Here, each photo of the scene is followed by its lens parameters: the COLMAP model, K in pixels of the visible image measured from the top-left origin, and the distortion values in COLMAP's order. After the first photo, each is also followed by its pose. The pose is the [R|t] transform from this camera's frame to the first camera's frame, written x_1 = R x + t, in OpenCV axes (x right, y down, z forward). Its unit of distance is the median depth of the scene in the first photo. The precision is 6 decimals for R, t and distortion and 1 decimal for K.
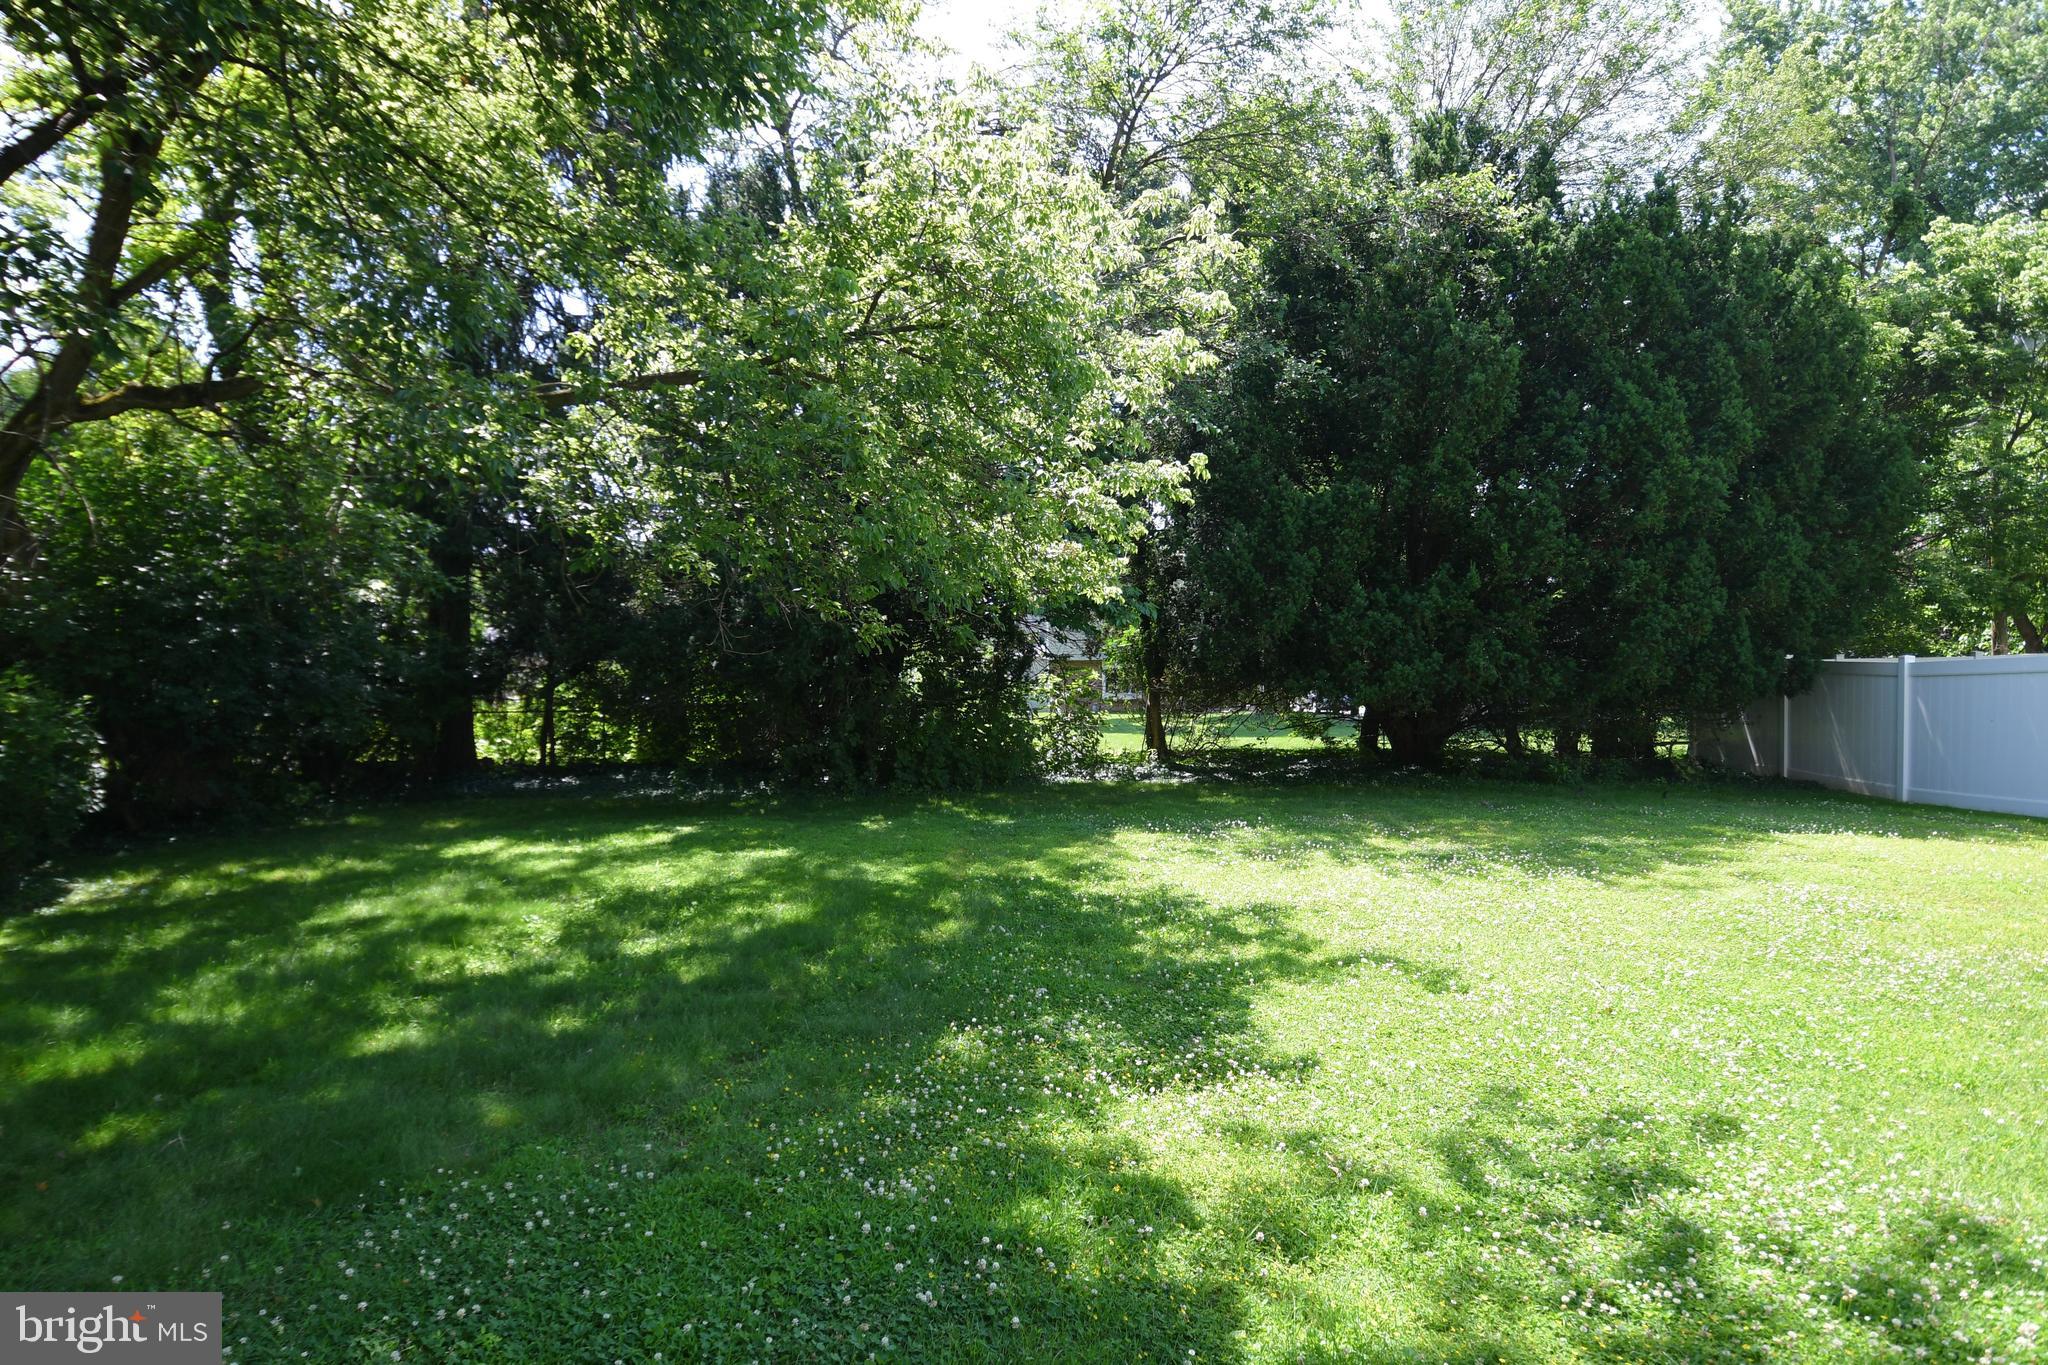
lens RADIAL K [[1114.2, 0, 1024.0], [0, 1114.2, 682.5], [0, 0, 1]] dist [0.067533, -0.064889]
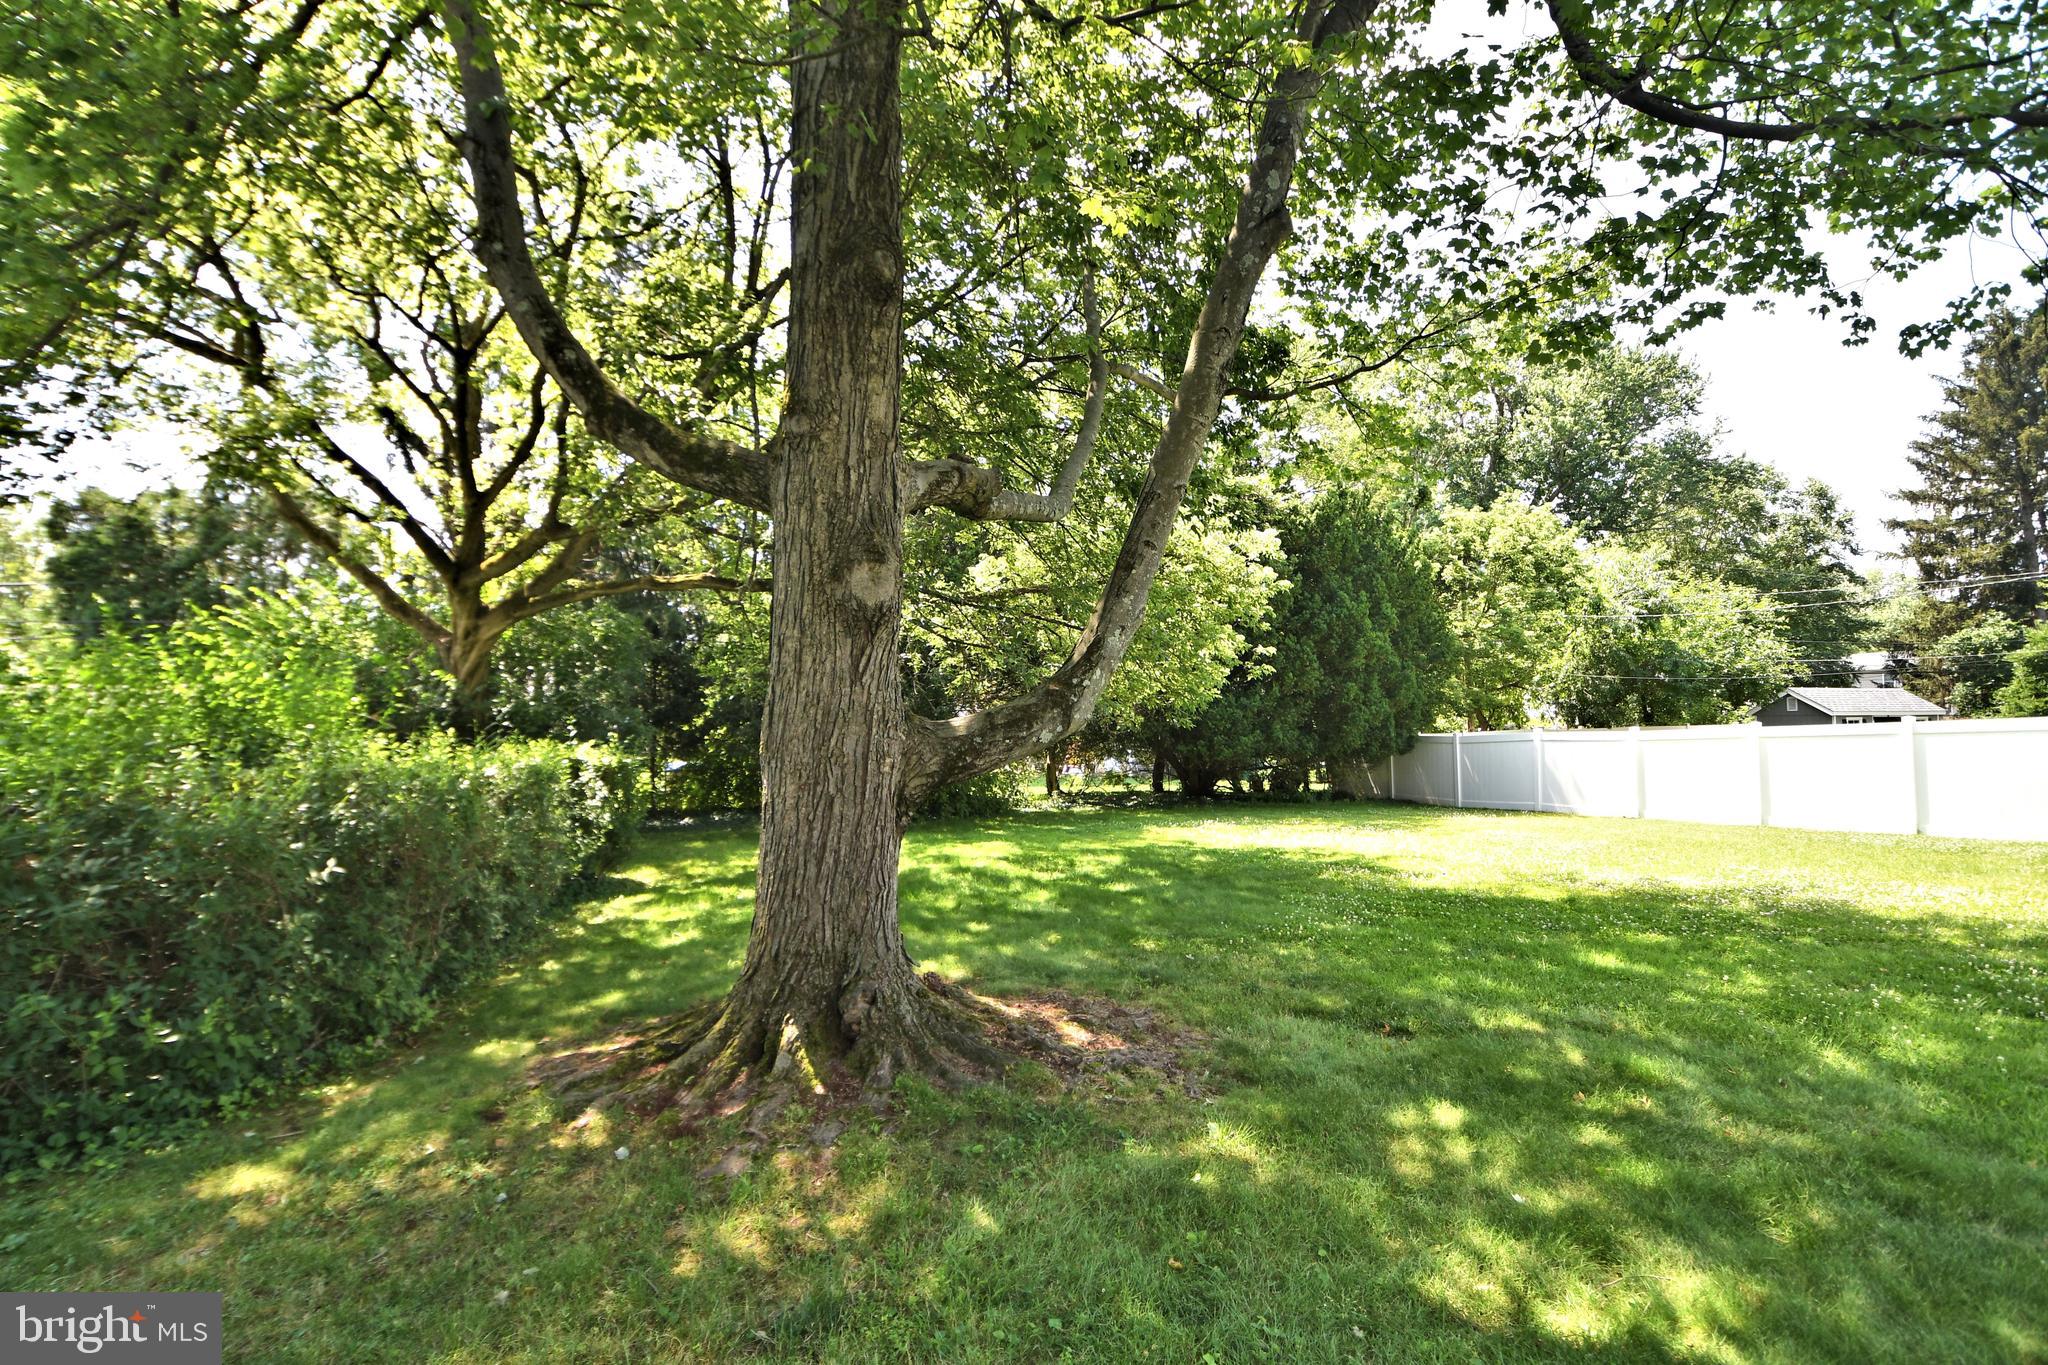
lens RADIAL K [[934.6, 0, 1024.0], [0, 934.6, 682.5], [0, 0, 1]] dist [0.014782, -0.020814]
pose [[0.944062, 0.014512, 0.329449, -0.469213], [0.009201, 0.997483, -0.070304, -0.003011], [-0.329640, 0.069403, 0.941552, -0.298320]]
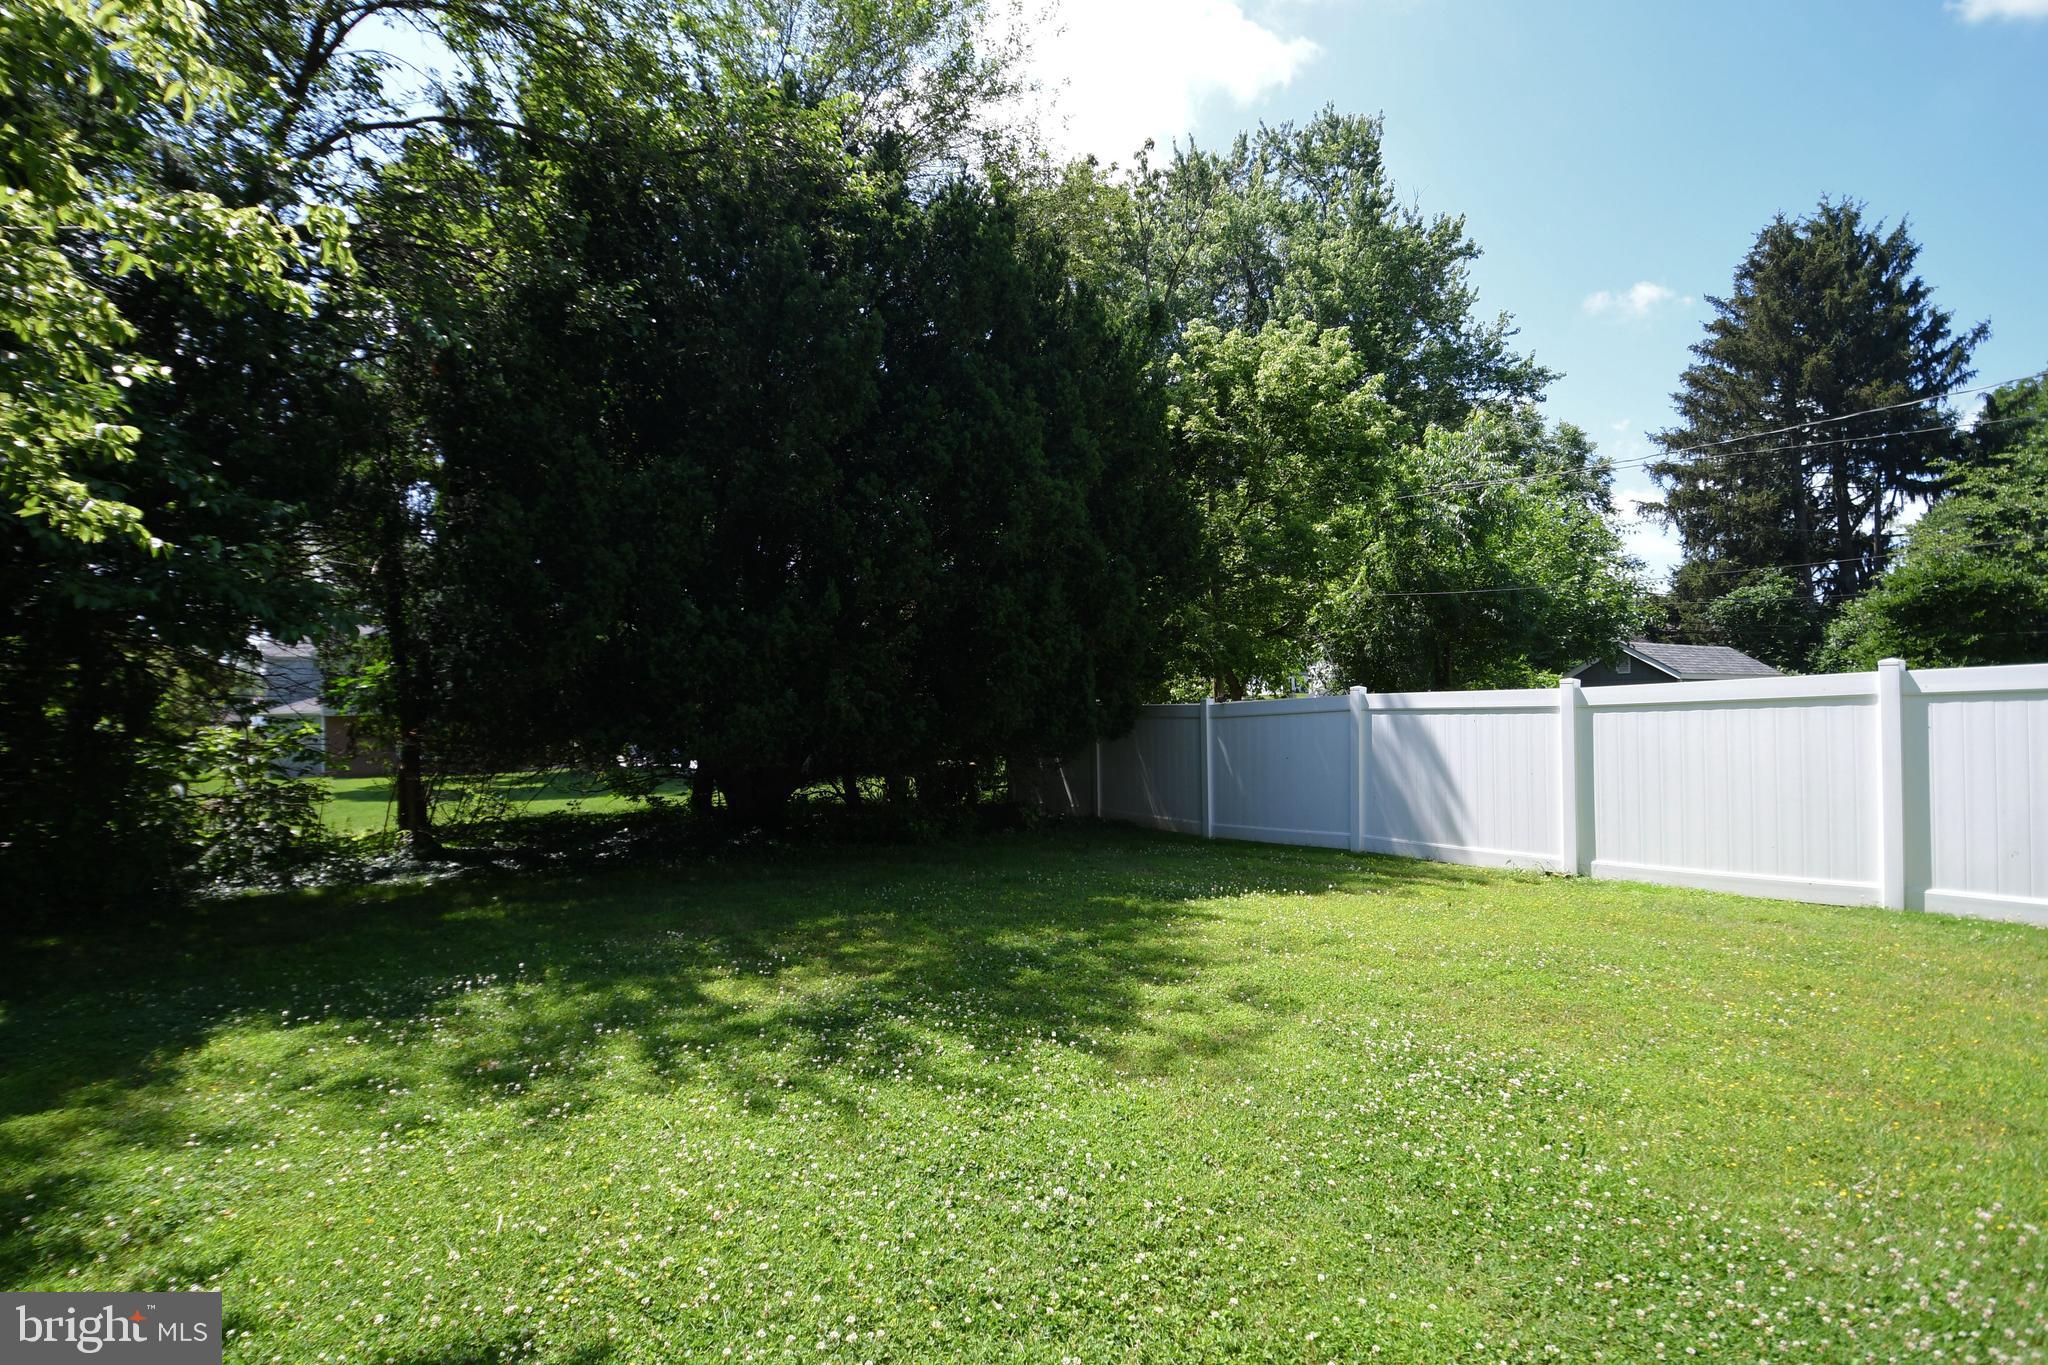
lens RADIAL K [[1015.8, 0, 1014.7], [0, 1015.8, 697.0], [0, 0, 1]] dist [-0.000132, -0.000126]
pose [[0.825063, 0.003276, 0.565032, 0.090887], [0.017279, 0.999369, -0.031025, 0.001542], [-0.564777, 0.035360, 0.824486, 0.307300]]
